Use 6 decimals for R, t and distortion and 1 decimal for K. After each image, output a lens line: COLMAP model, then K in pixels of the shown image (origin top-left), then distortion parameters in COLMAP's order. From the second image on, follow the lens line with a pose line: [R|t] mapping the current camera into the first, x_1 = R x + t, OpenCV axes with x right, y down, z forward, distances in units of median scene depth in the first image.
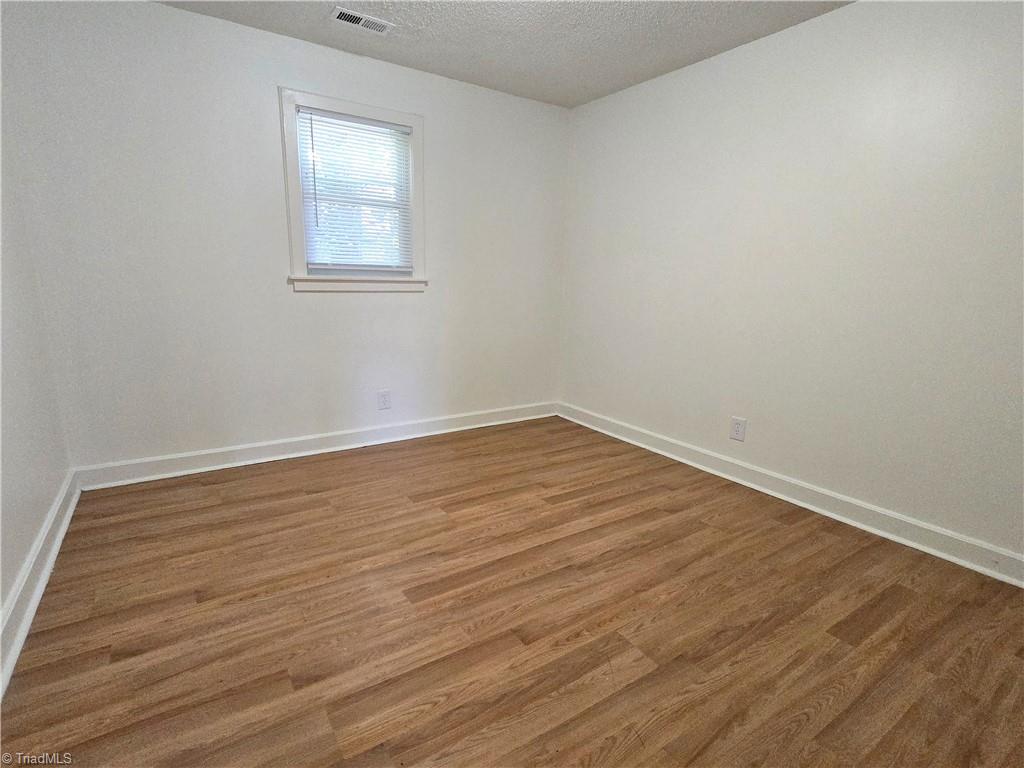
lens RADIAL K [[512.9, 0, 507.0], [0, 512.9, 392.6], [0, 0, 1]] dist [-0.003053, -0.000905]
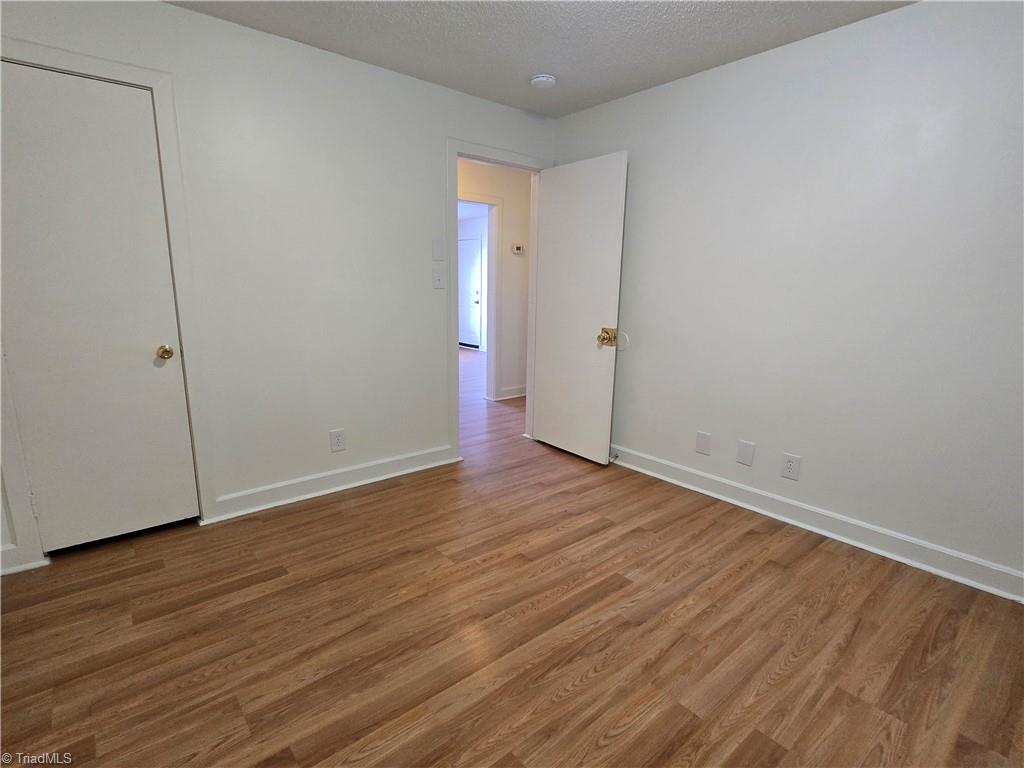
lens RADIAL K [[512.9, 0, 507.0], [0, 512.9, 392.6], [0, 0, 1]] dist [-0.003053, -0.000905]
pose [[-0.993019, -0.014483, -0.117064, 0.218296], [-0.061628, 0.909913, 0.410196, -0.453988], [0.100577, 0.414547, -0.904453, 1.831661]]
